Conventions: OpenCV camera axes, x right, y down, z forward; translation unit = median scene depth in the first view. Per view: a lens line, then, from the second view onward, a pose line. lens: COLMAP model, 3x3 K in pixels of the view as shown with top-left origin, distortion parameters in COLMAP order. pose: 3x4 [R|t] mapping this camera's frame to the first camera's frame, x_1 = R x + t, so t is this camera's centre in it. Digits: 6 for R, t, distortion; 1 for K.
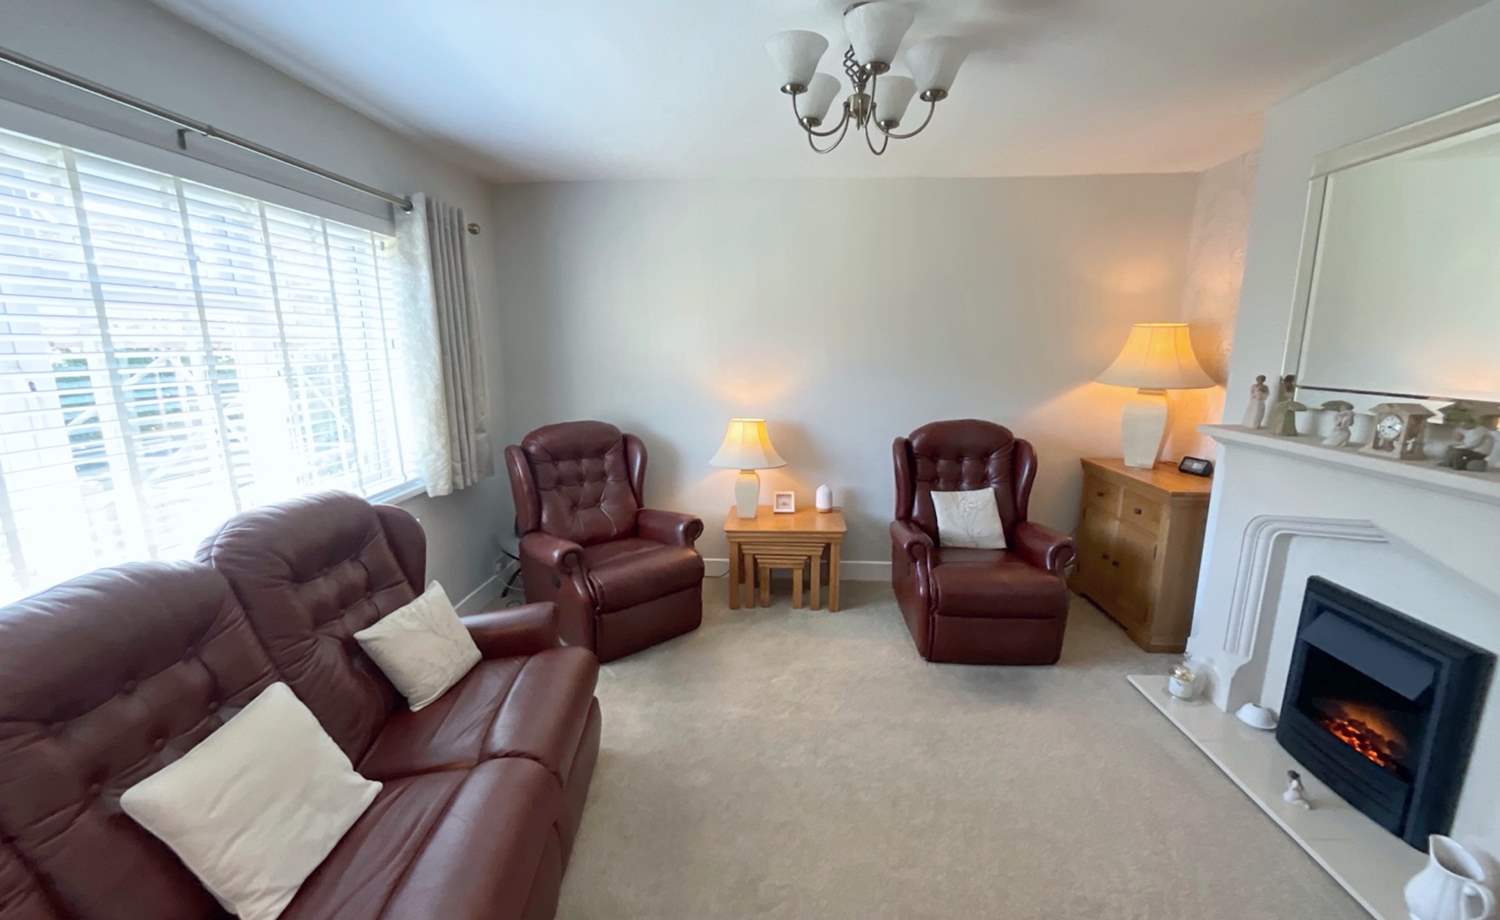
lens RADIAL K [[611.1, 0, 750.0], [0, 611.1, 460.0], [0, 0, 1]] dist [0.001171, 0.001276]
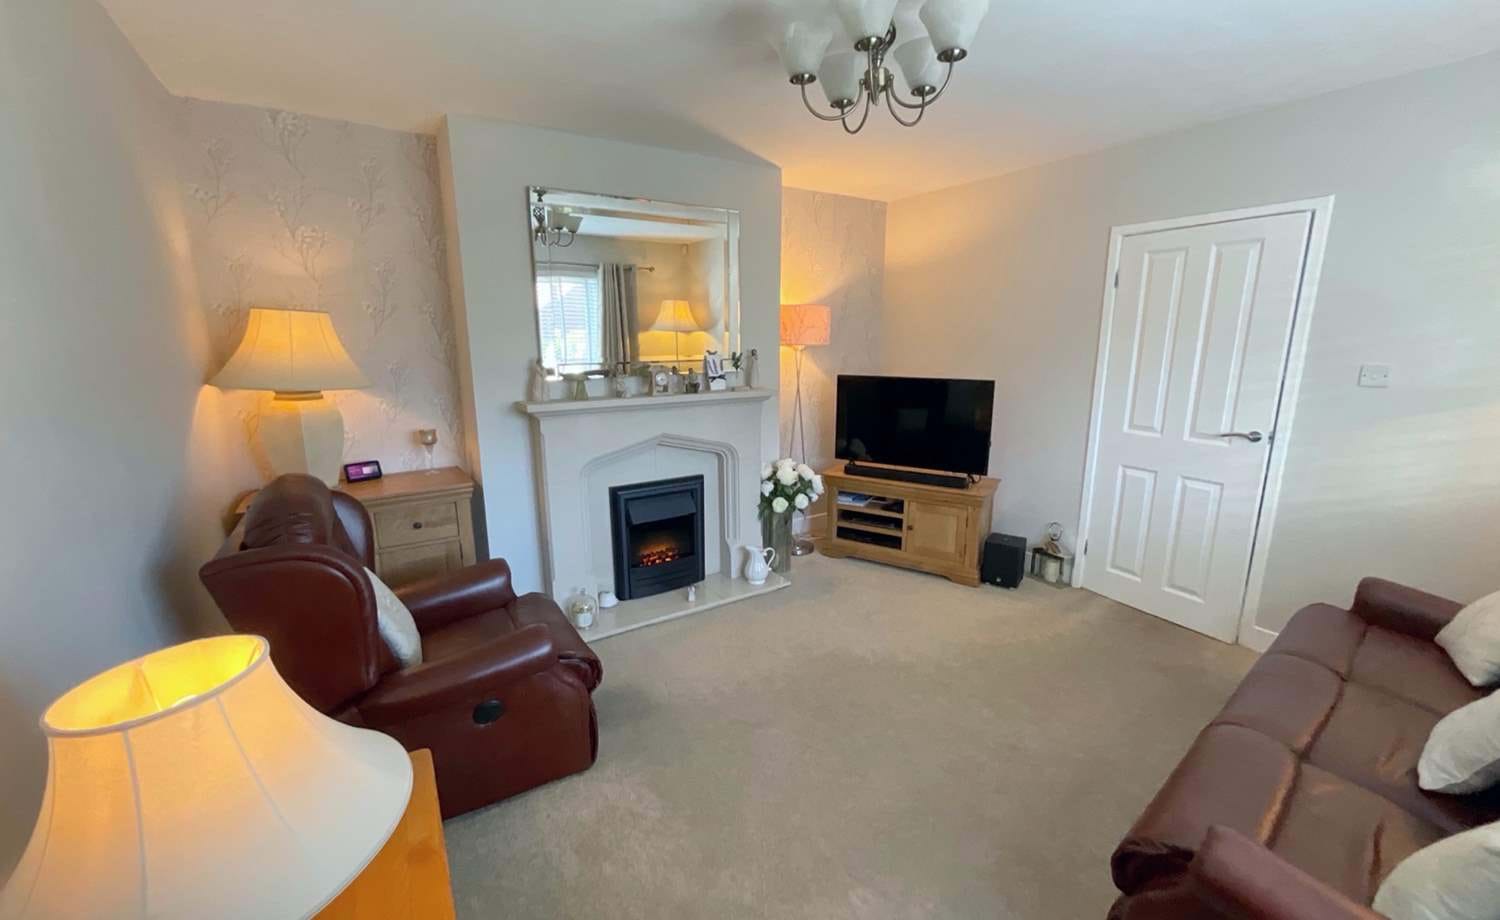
lens RADIAL K [[611.1, 0, 750.0], [0, 611.1, 460.0], [0, 0, 1]] dist [0.001171, 0.001276]
pose [[-0.568692, -0.159655, 0.806908, -0.313255], [0.161307, 0.940288, 0.299731, -0.178281], [-0.806579, 0.300614, -0.508981, 0.986933]]
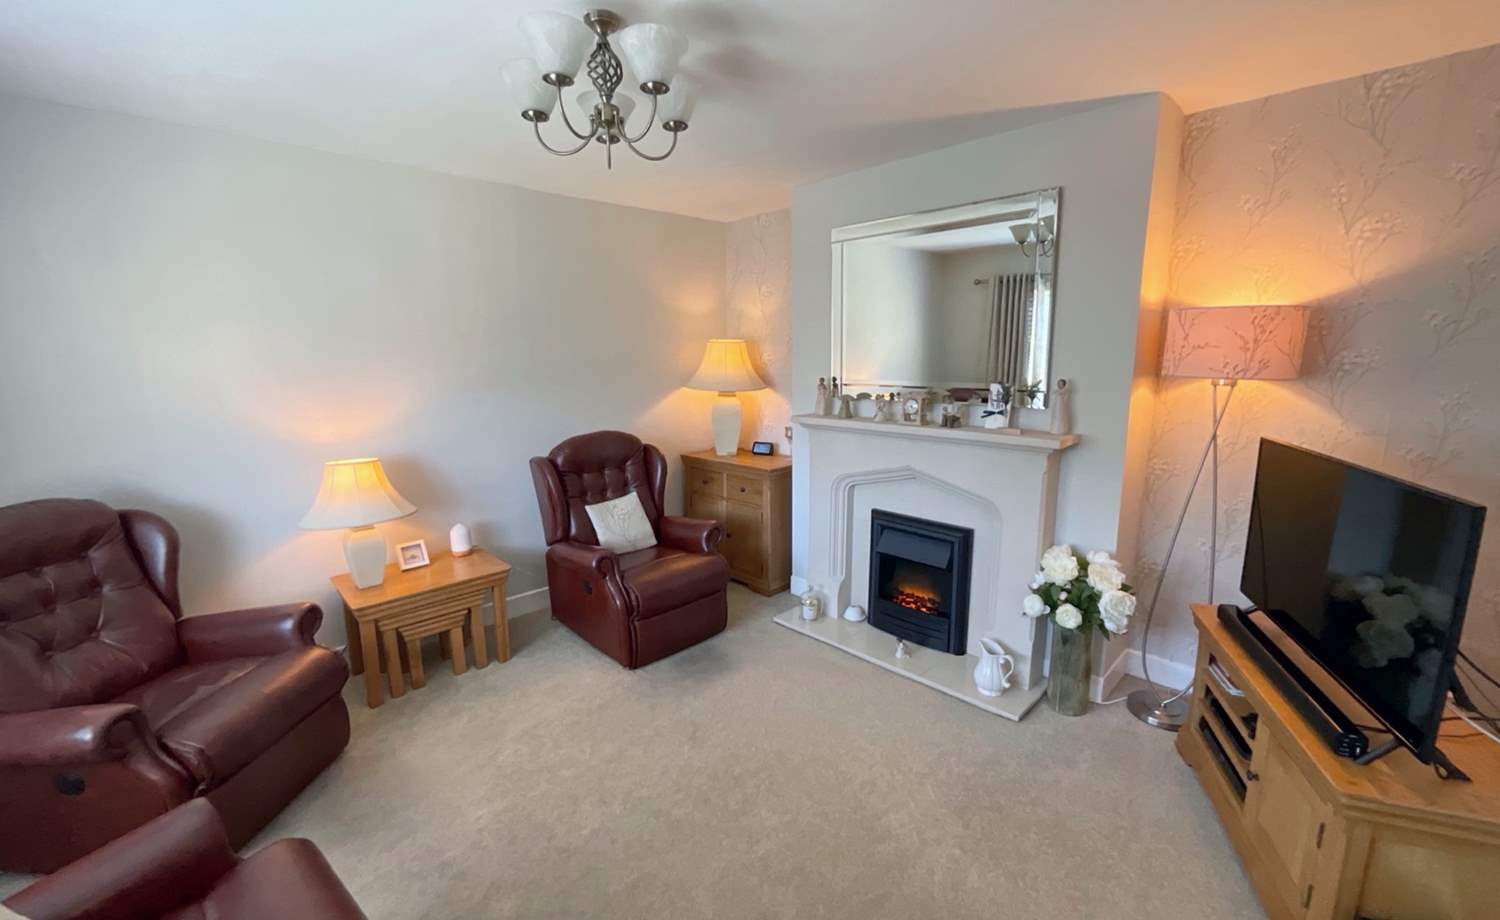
lens RADIAL K [[611.1, 0, 750.0], [0, 611.1, 460.0], [0, 0, 1]] dist [0.001171, 0.001276]
pose [[0.680733, -0.137283, 0.719553, -0.235150], [0.150818, 0.987503, 0.045724, -0.029137], [-0.716838, 0.077396, 0.692931, 0.114305]]
